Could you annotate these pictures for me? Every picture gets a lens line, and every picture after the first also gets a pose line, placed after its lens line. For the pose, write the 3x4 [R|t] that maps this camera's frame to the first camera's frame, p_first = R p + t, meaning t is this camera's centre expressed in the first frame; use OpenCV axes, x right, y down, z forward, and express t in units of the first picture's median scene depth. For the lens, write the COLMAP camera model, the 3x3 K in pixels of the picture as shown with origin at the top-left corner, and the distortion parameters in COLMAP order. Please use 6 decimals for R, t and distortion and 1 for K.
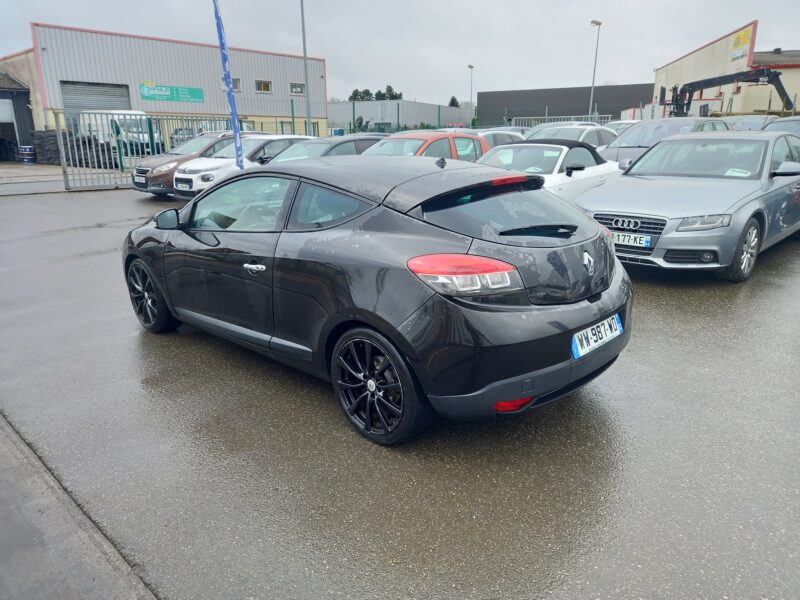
lens RADIAL K [[576.7, 0, 400.0], [0, 576.7, 300.0], [0, 0, 1]] dist [0.071254, -0.050165]
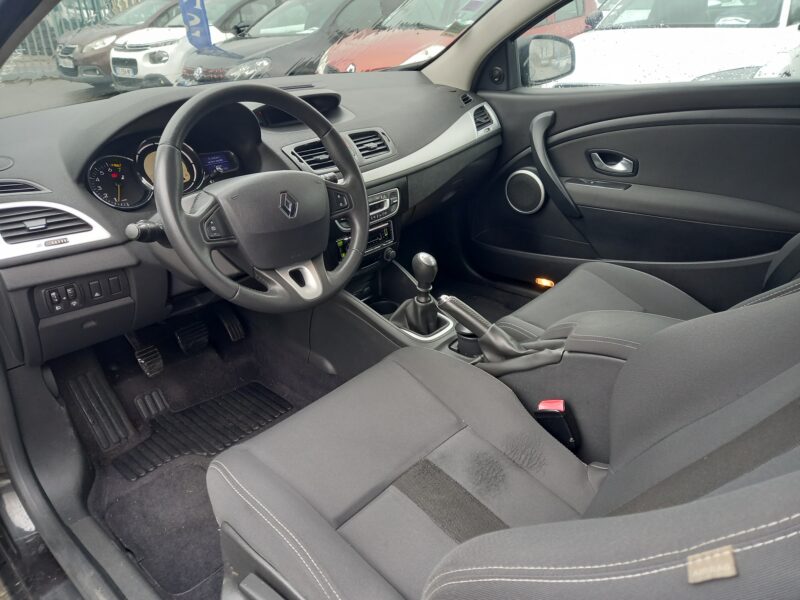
lens RADIAL K [[576.7, 0, 400.0], [0, 576.7, 300.0], [0, 0, 1]] dist [0.071254, -0.050165]
pose [[0.999650, -0.019492, 0.017865, -0.063951], [0.016248, 0.985903, 0.166525, -0.038342], [-0.020859, -0.166176, 0.985875, 0.255287]]
